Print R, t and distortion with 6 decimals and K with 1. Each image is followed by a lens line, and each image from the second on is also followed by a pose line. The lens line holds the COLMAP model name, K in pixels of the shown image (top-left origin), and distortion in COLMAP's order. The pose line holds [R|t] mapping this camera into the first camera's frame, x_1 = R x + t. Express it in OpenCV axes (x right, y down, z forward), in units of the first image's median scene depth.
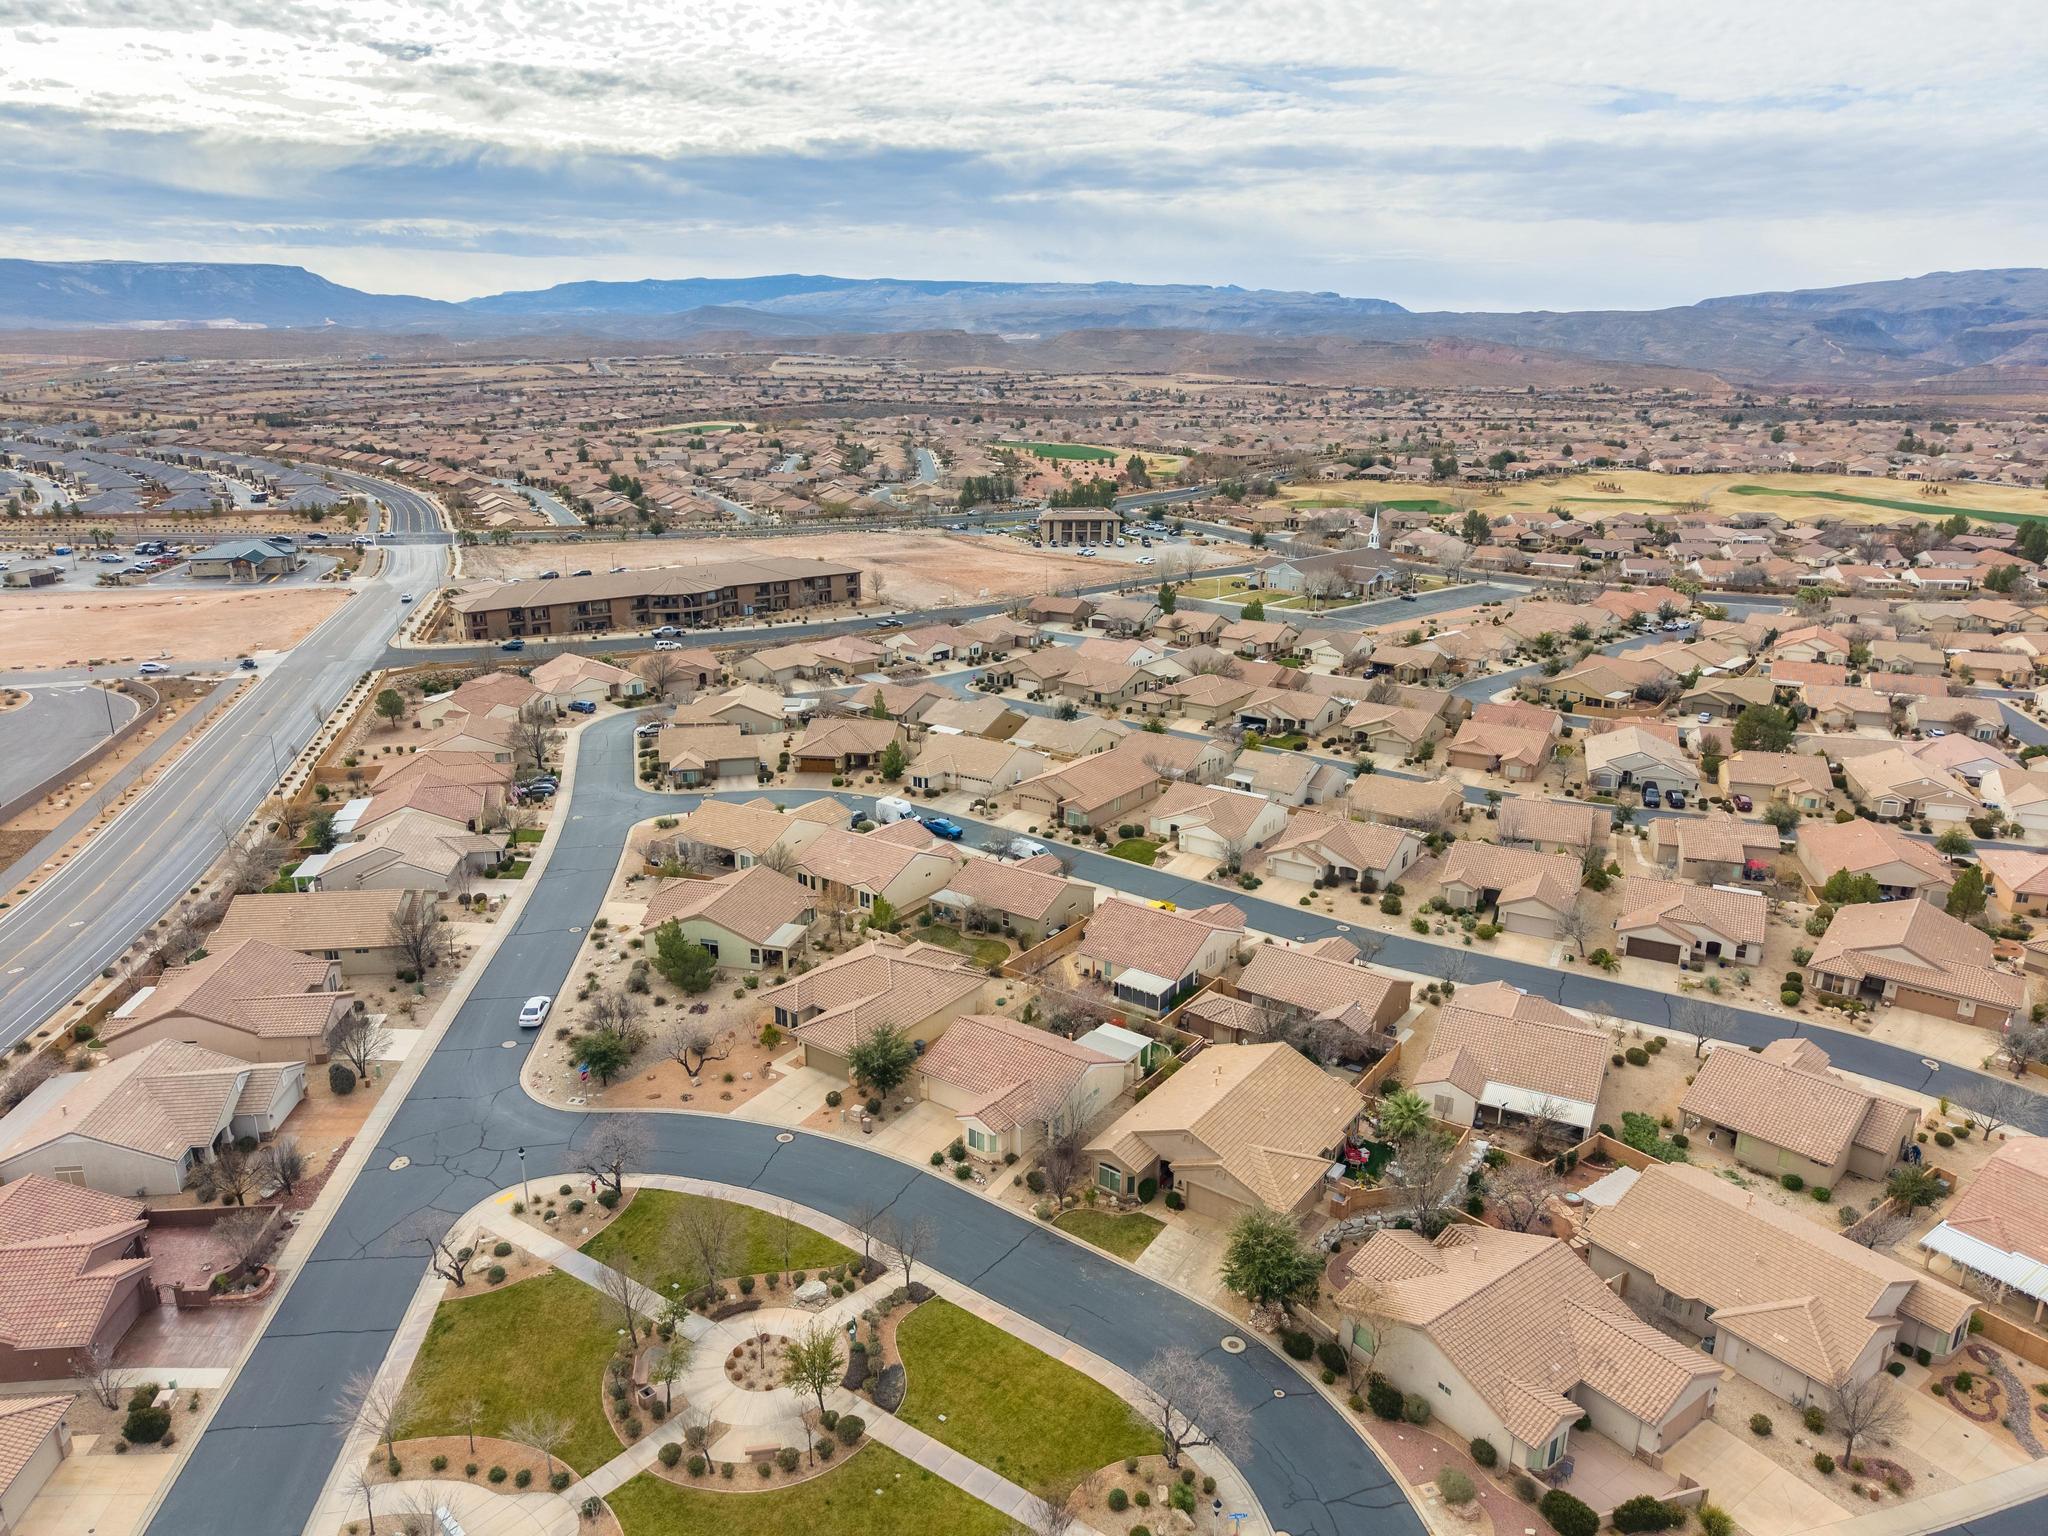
lens RADIAL K [[1371.7, 0, 1019.9], [0, 1371.7, 776.5], [0, 0, 1]] dist [0.033049, -0.029308]
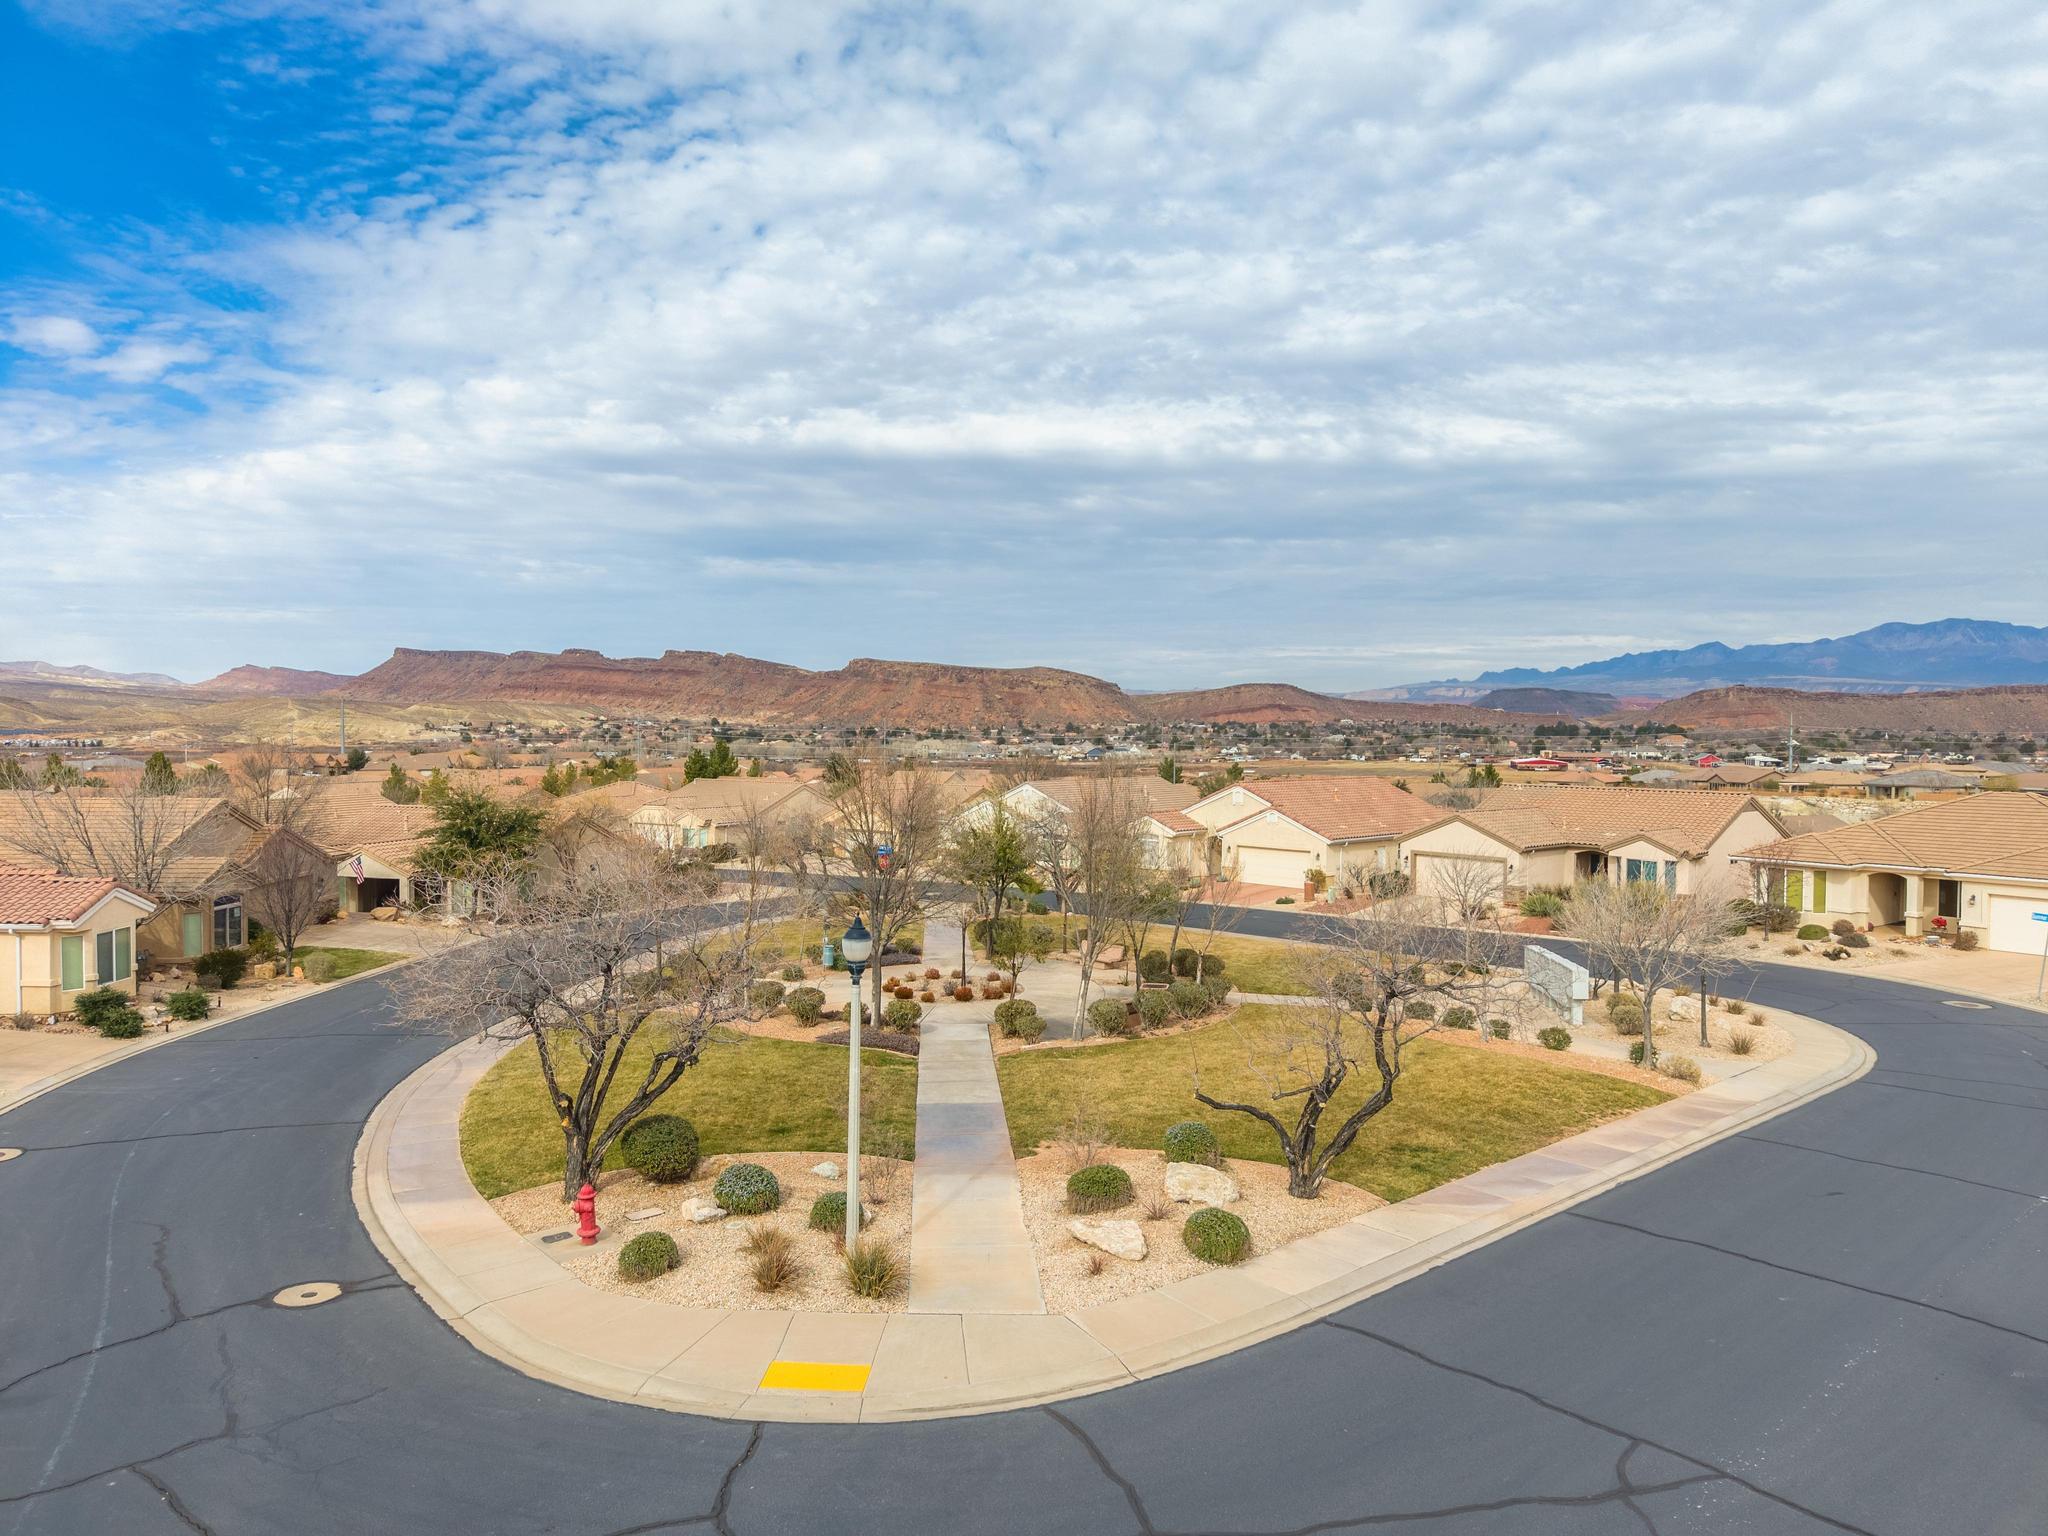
lens RADIAL K [[1369.8, 0, 1024.0], [0, 1369.8, 768.0], [0, 0, 1]] dist [0.029755, -0.032625]
pose [[-0.598722, -0.027963, 0.800469, -0.107501], [0.231762, 0.950590, 0.206557, 0.041106], [-0.766693, 0.309188, -0.562658, 0.215099]]
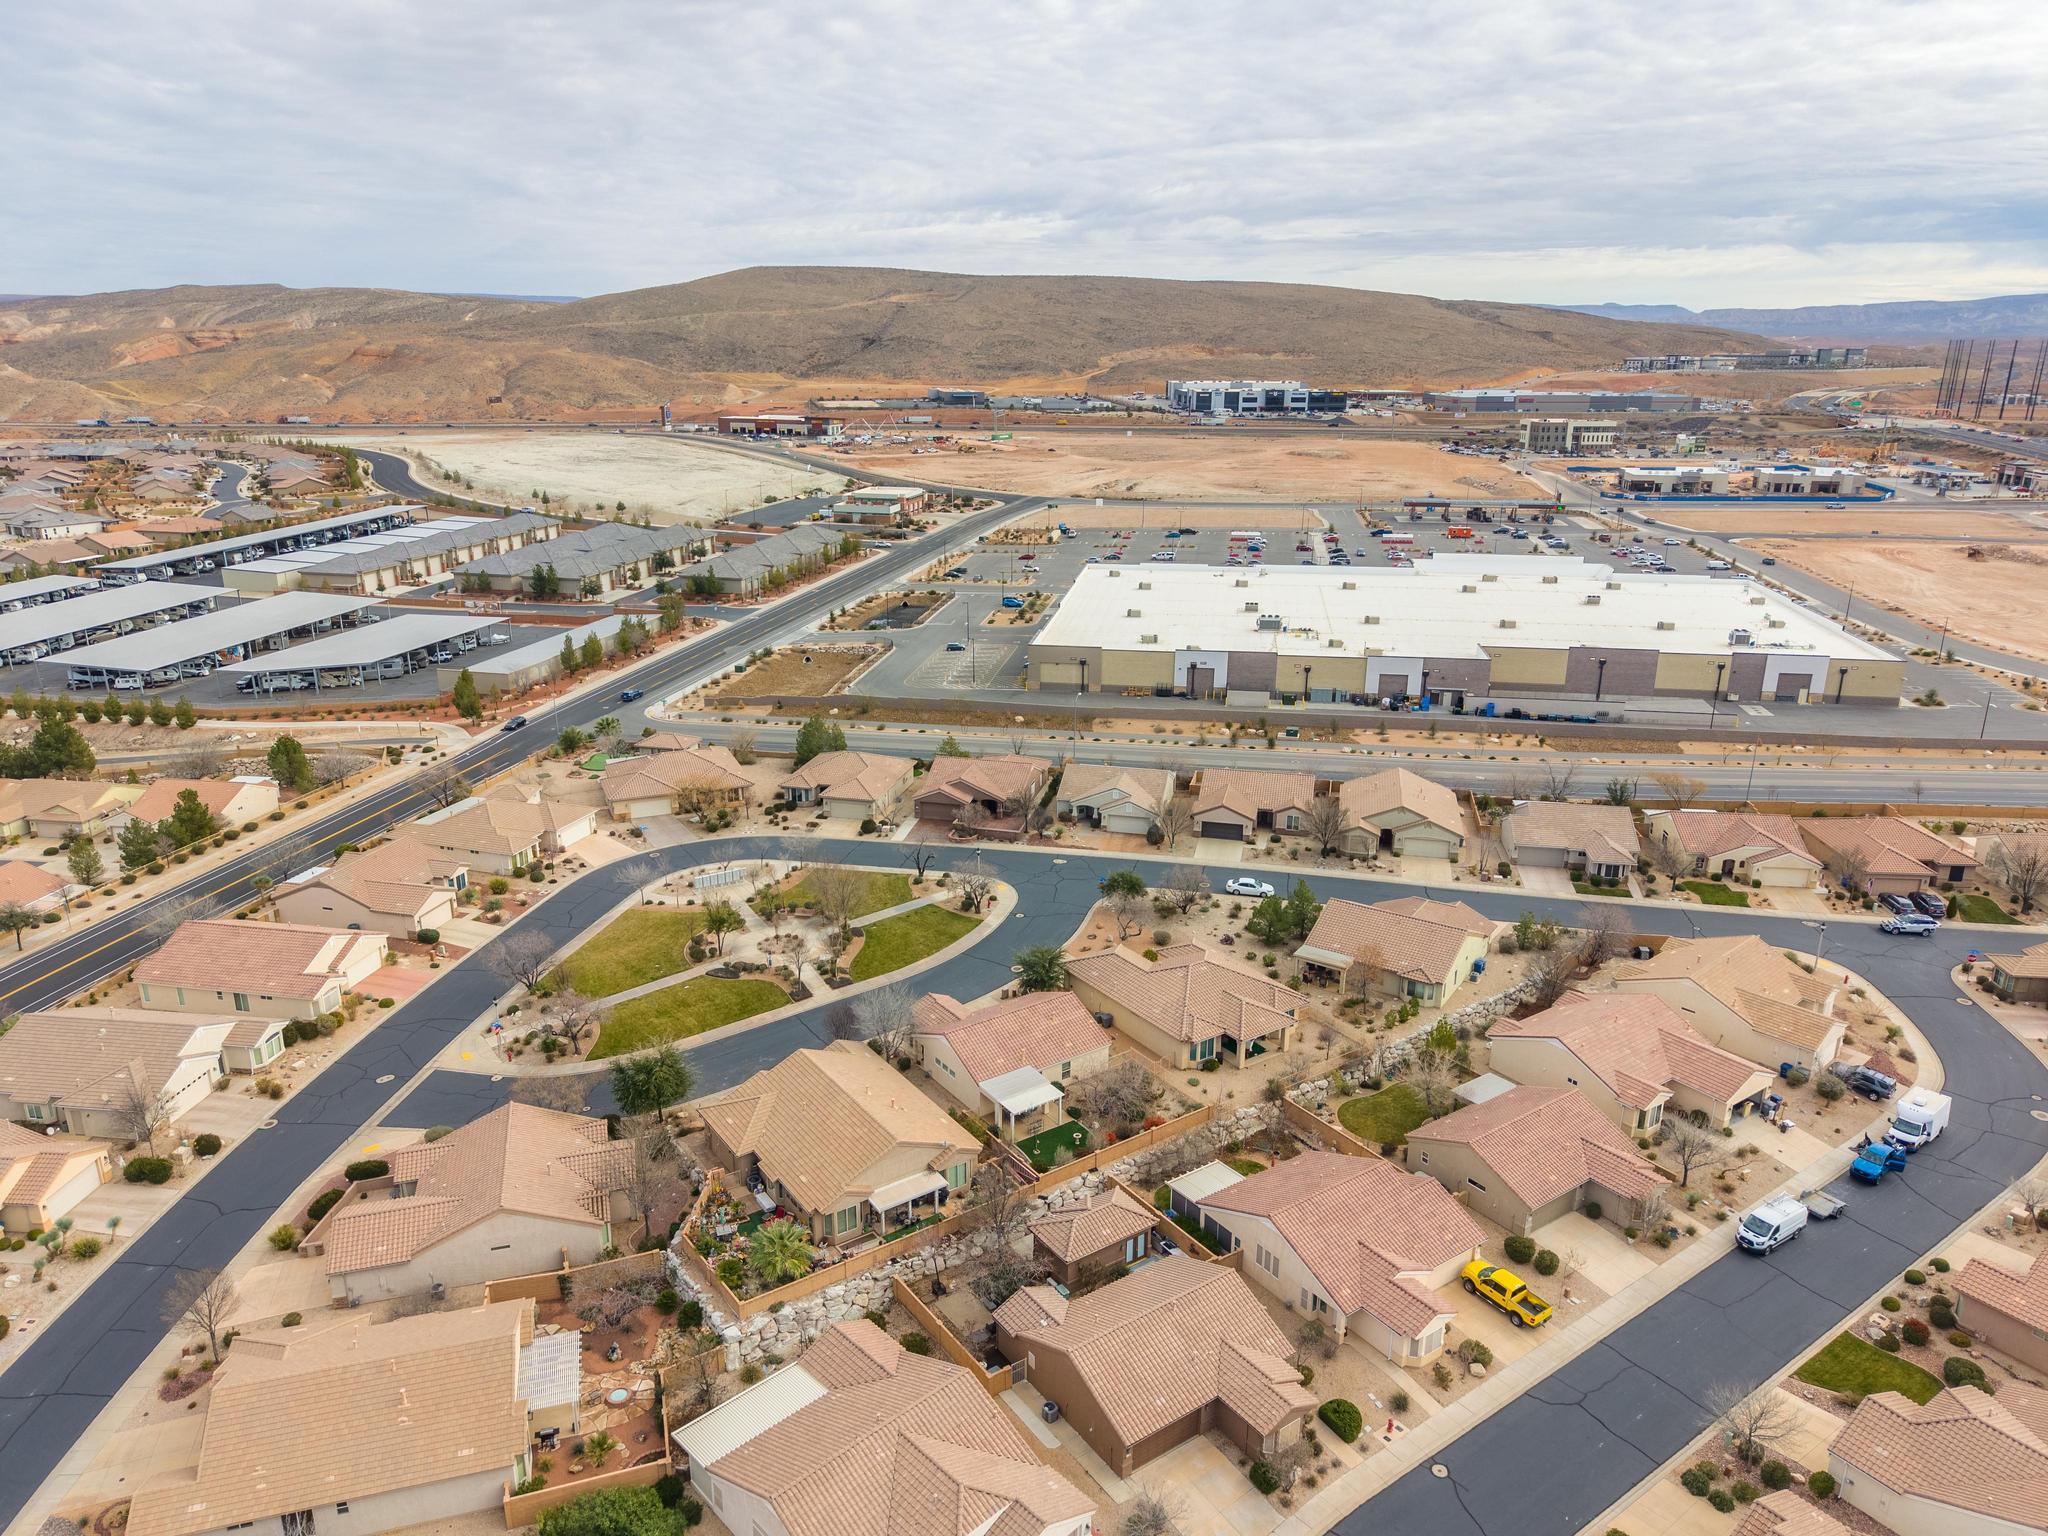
lens RADIAL K [[1371.7, 0, 1019.9], [0, 1371.7, 776.5], [0, 0, 1]] dist [0.033049, -0.029308]
pose [[-0.338080, 0.286646, -0.896402, 0.200343], [-0.277443, 0.879800, 0.385976, -0.084143], [0.899293, 0.379191, -0.217915, 0.267078]]
